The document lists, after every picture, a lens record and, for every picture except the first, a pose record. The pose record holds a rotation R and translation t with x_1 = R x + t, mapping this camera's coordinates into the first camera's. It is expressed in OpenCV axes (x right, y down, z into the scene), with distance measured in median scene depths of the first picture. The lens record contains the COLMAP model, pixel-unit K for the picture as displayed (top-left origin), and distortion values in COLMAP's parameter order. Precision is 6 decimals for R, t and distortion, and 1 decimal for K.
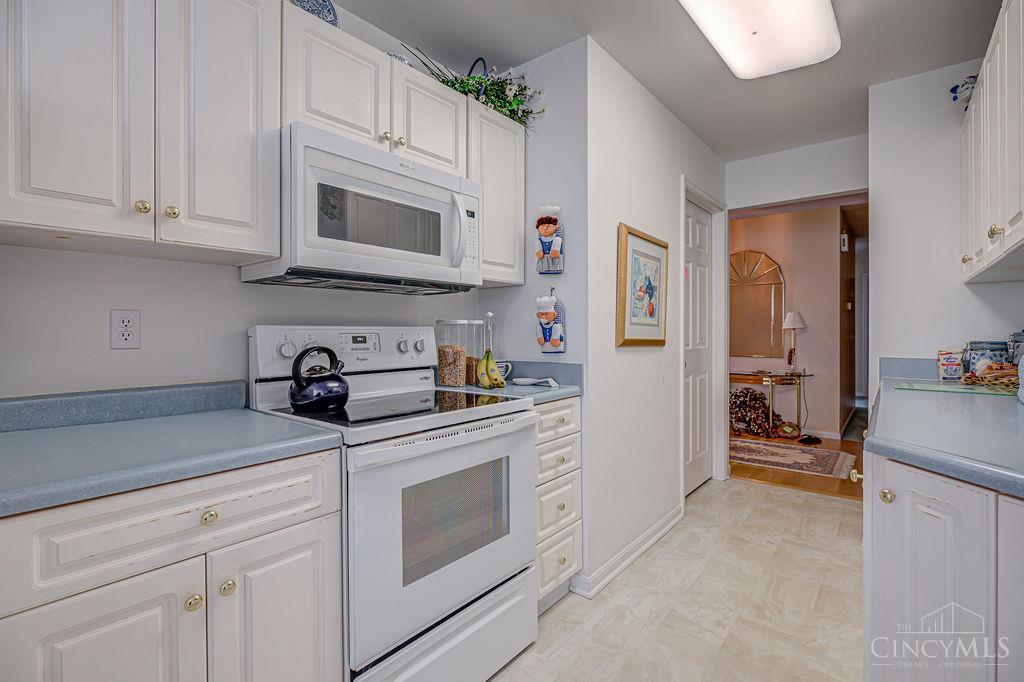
lens RADIAL K [[471.9, 0, 513.3], [0, 471.9, 338.3], [0, 0, 1]] dist [-0.003823, -0.000476]
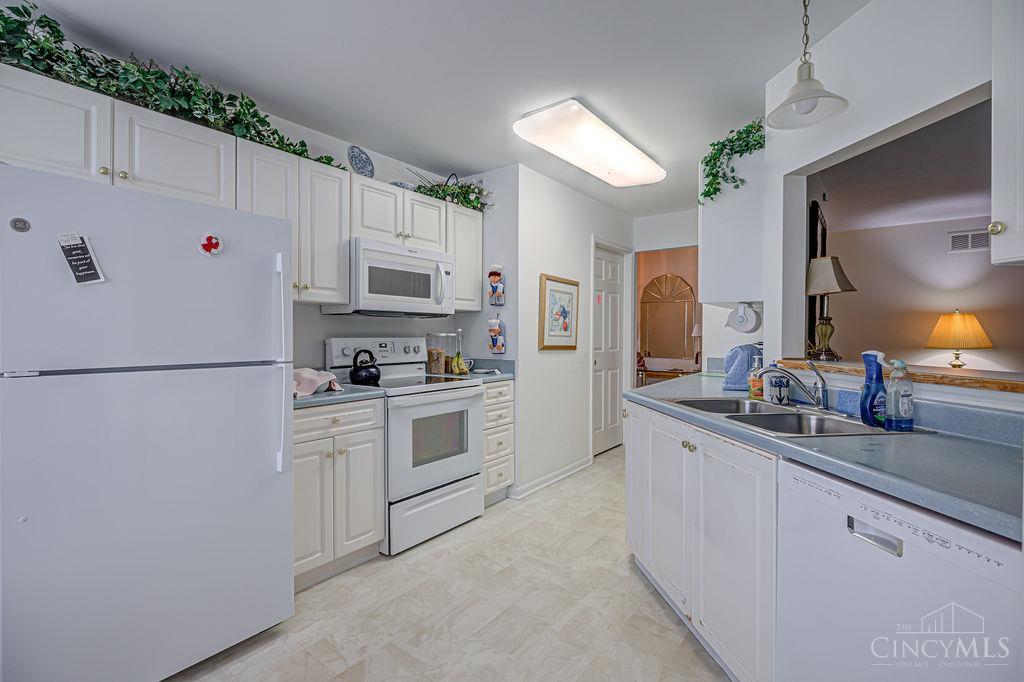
lens RADIAL K [[471.9, 0, 513.3], [0, 471.9, 338.3], [0, 0, 1]] dist [-0.003823, -0.000476]
pose [[0.999288, 0.004102, 0.037507, 0.077832], [-0.003904, 0.999978, -0.005353, -0.014672], [-0.037528, 0.005203, 0.999282, -0.666521]]
